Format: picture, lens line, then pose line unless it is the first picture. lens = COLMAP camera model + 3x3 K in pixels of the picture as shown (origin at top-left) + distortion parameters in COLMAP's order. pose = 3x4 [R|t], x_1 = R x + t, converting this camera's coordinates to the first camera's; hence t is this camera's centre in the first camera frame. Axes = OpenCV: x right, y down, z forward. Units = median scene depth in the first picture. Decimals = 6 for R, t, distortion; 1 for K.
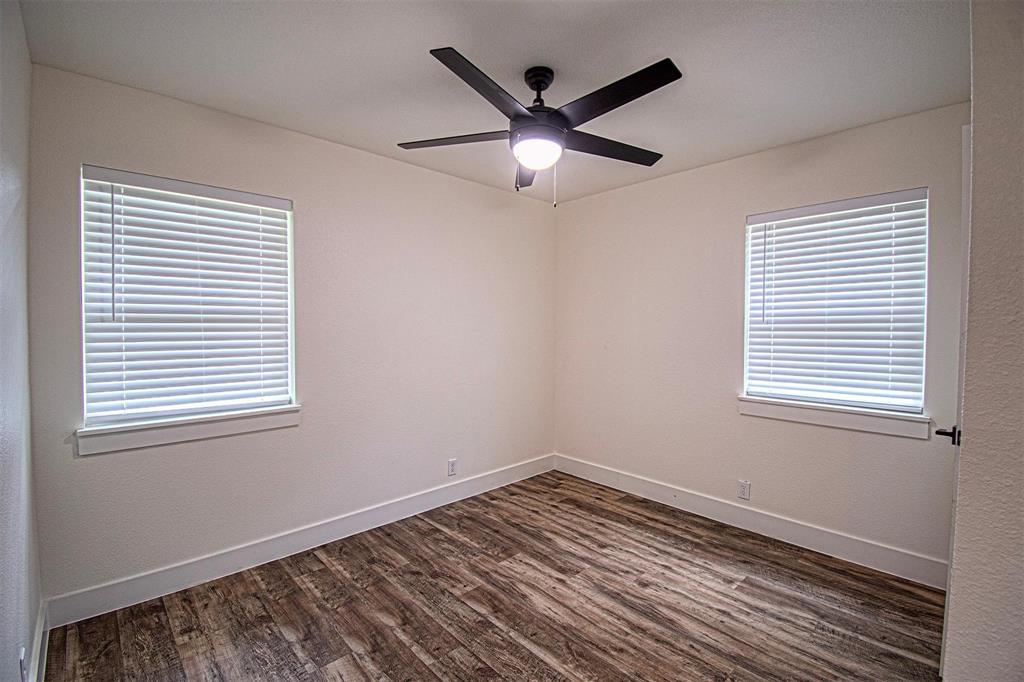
lens RADIAL K [[450.4, 0, 506.7], [0, 450.4, 338.1], [0, 0, 1]] dist [0.005682, -0.016860]
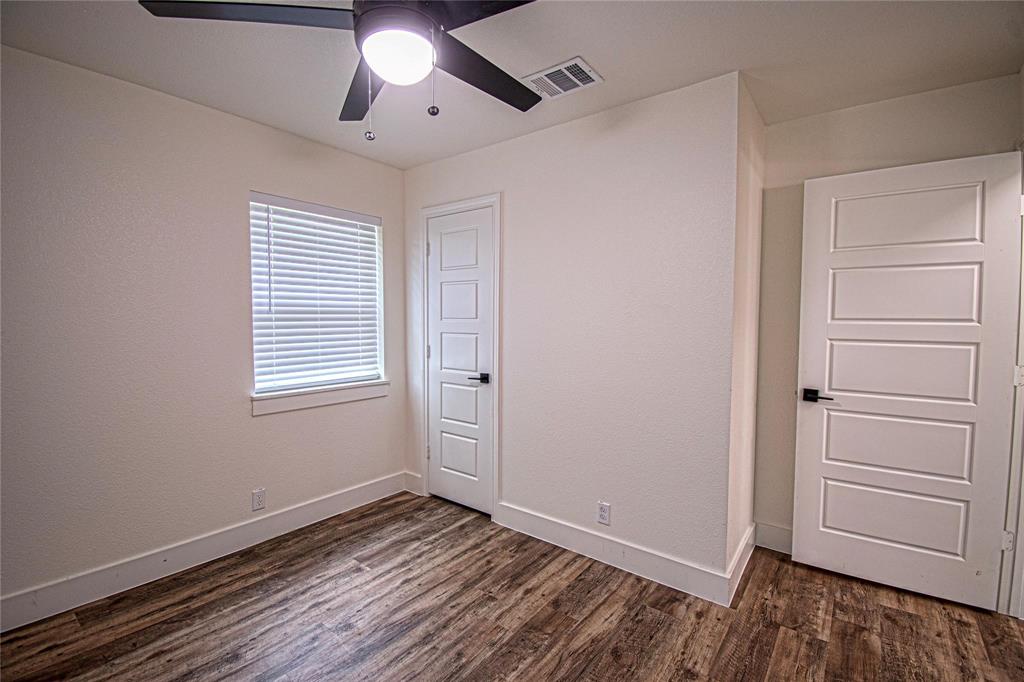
lens RADIAL K [[450.4, 0, 513.3], [0, 450.4, 339.0], [0, 0, 1]] dist [0.005682, -0.016860]
pose [[-0.158096, -0.048706, 0.986222, -0.507337], [0.026947, 0.998198, 0.053617, -0.019295], [-0.987056, 0.035052, -0.156499, 0.760008]]
